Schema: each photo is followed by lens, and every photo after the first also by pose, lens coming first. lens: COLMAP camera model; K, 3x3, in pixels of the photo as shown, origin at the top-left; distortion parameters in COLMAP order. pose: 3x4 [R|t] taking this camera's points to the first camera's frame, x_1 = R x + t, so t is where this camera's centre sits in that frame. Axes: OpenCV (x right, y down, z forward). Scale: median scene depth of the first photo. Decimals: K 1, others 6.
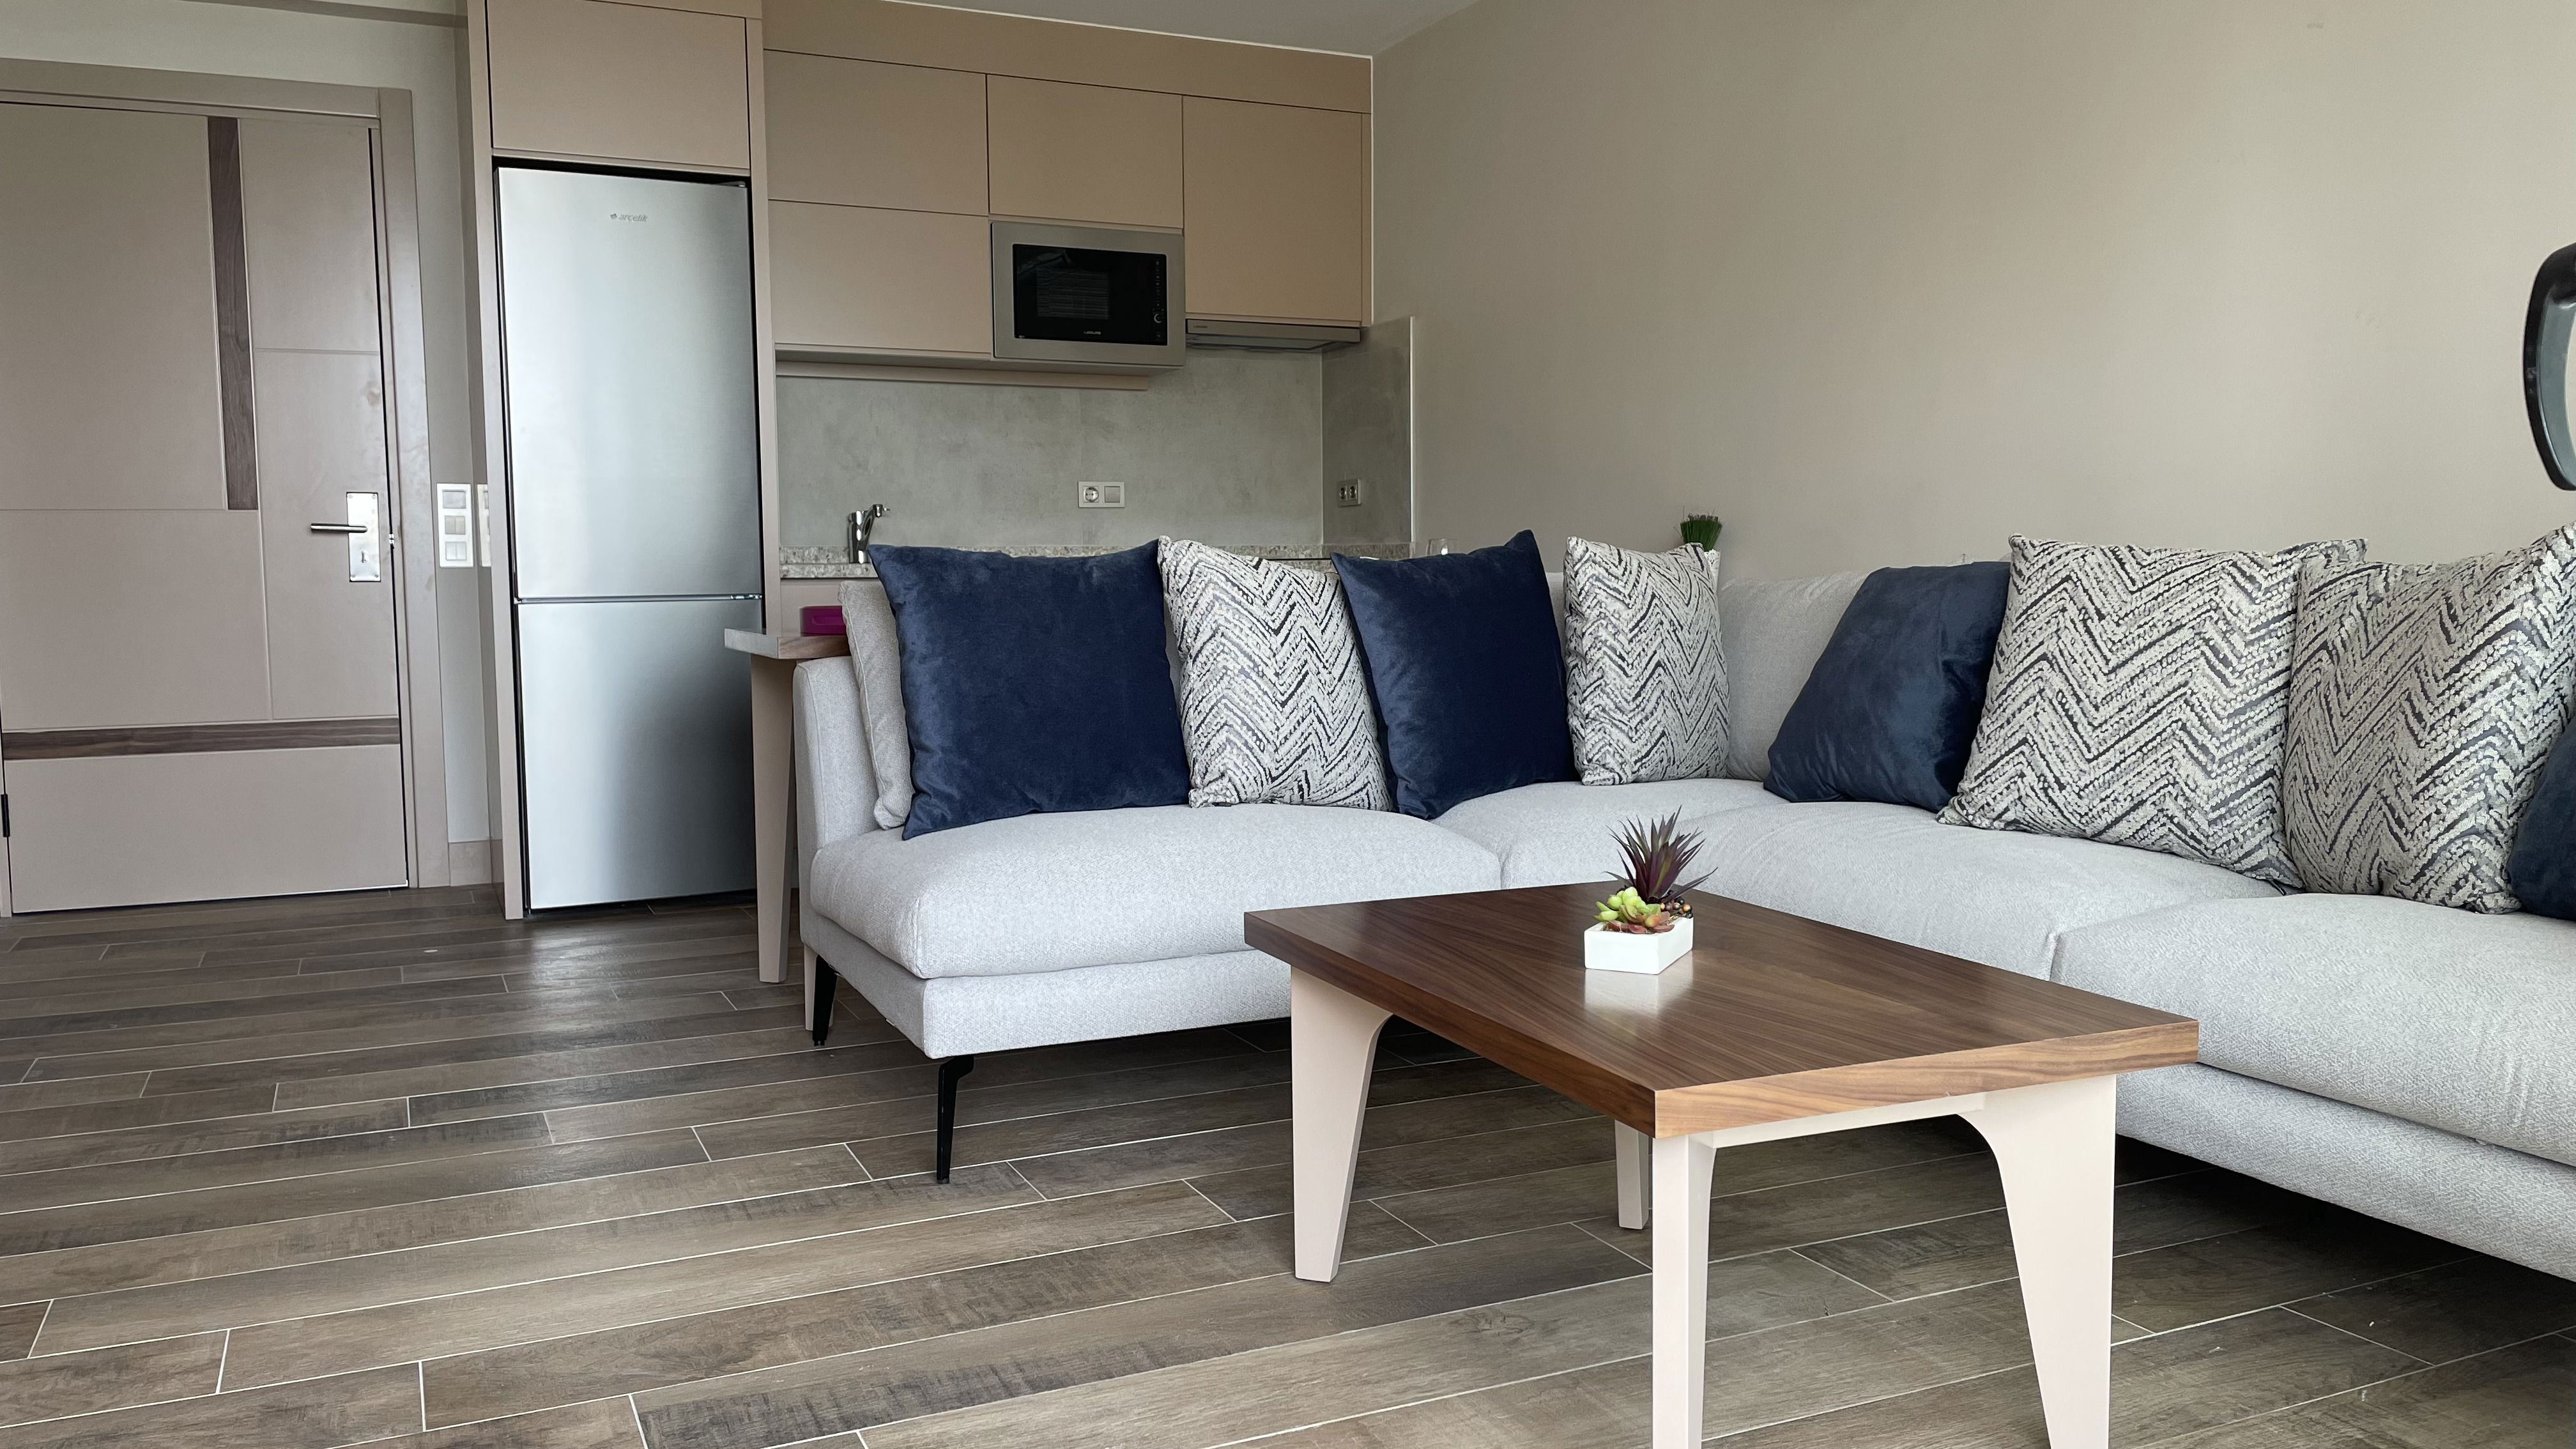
lens RADIAL K [[1933.9, 0, 1275.2], [0, 1933.9, 729.8], [0, 0, 1]] dist [0.080321, -0.007016]
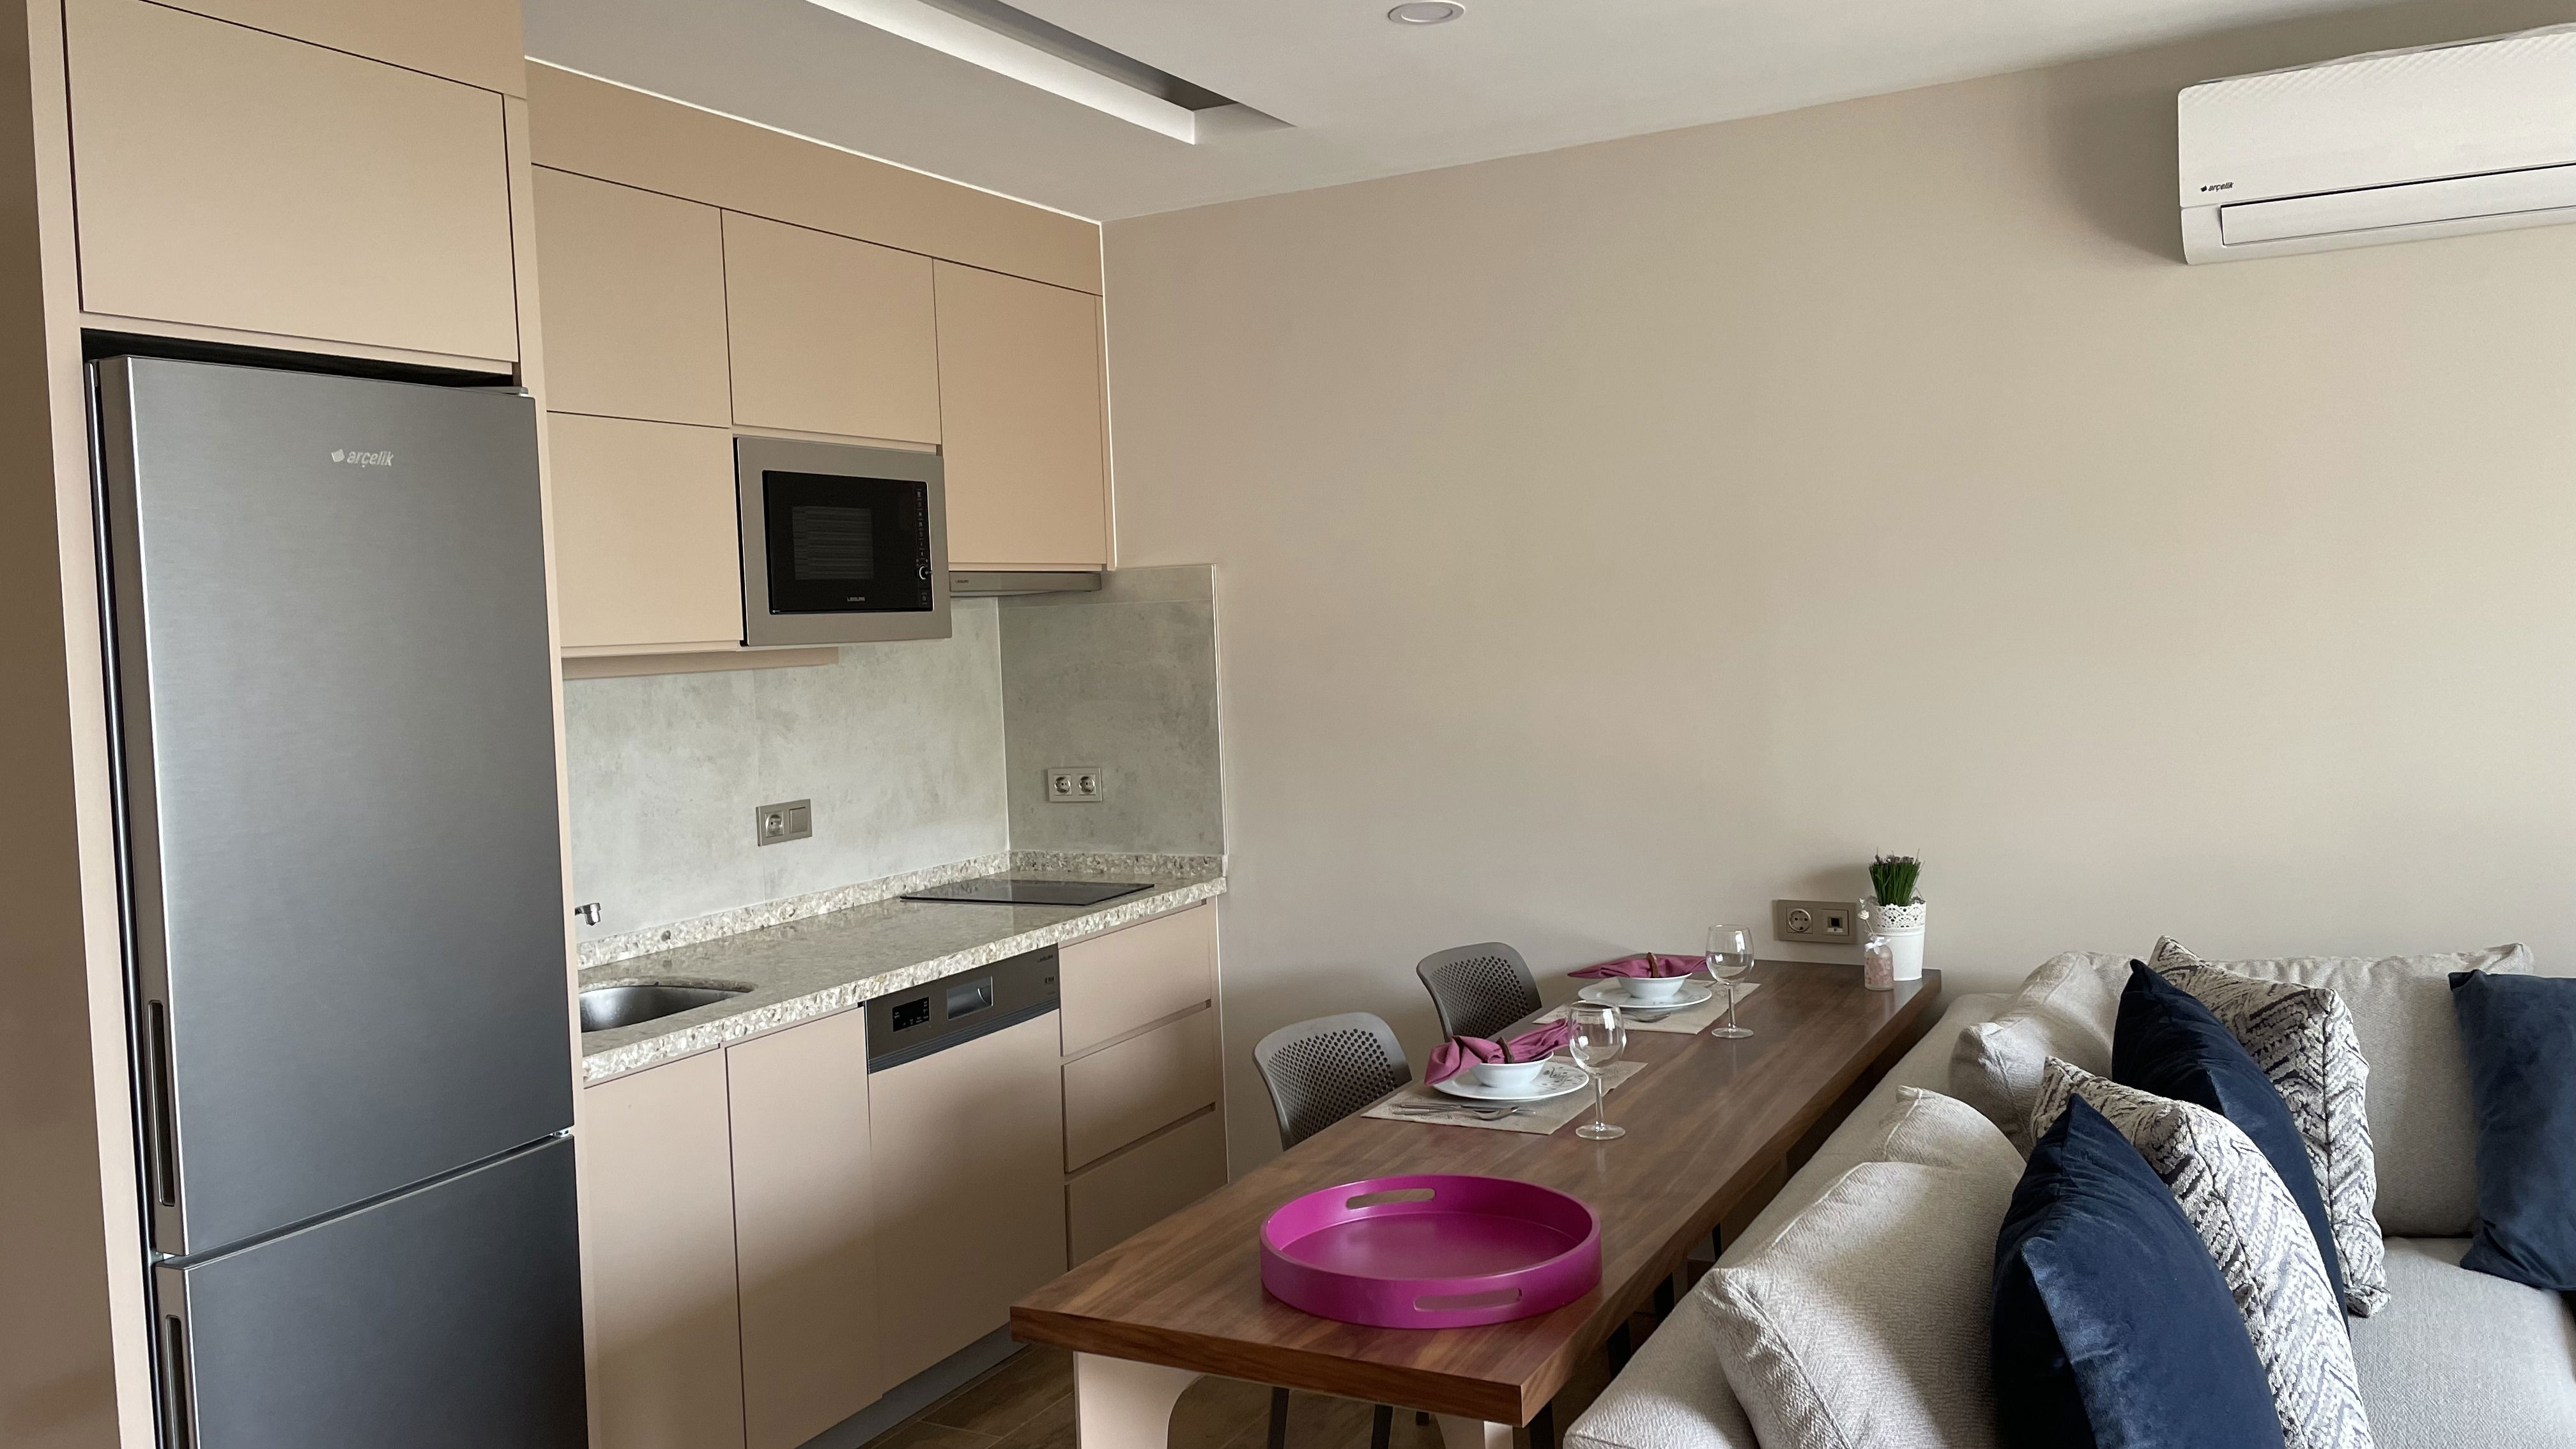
lens RADIAL K [[1933.9, 0, 1293.7], [0, 1933.9, 700.0], [0, 0, 1]] dist [0.080321, -0.007016]
pose [[0.784502, -0.052838, 0.617871, -0.384341], [0.087397, 0.995839, -0.025805, -0.137945], [-0.613937, 0.074244, 0.785856, 0.382848]]
